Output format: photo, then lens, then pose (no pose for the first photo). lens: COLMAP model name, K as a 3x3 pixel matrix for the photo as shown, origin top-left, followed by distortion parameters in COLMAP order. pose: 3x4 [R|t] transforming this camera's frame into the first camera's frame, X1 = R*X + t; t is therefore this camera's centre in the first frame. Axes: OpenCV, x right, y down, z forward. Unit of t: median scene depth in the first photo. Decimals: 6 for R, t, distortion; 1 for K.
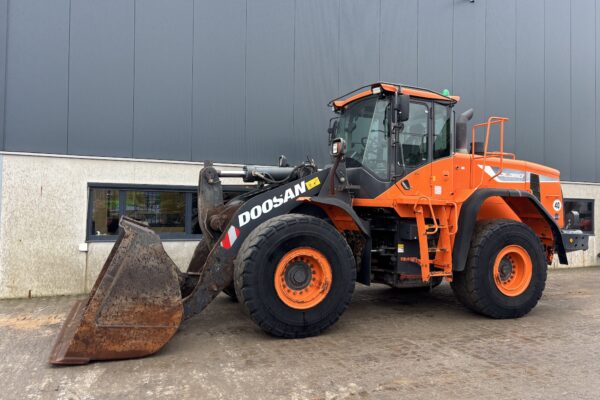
lens RADIAL K [[466.0, 0, 298.2], [0, 466.0, 199.1], [0, 0, 1]] dist [-0.021786, 0.011862]
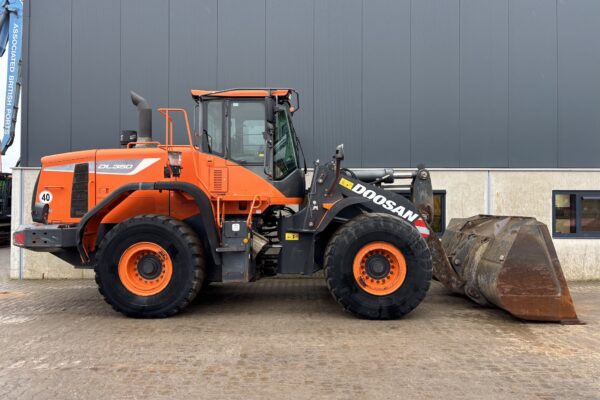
lens RADIAL K [[481.2, 0, 301.6], [0, 481.2, 197.7], [0, 0, 1]] dist [0.030490, -0.024510]
pose [[0.933209, -0.002497, -0.359326, 0.923001], [0.009963, 0.999771, 0.018927, -0.024140], [0.359197, -0.021243, 0.933020, 0.068077]]
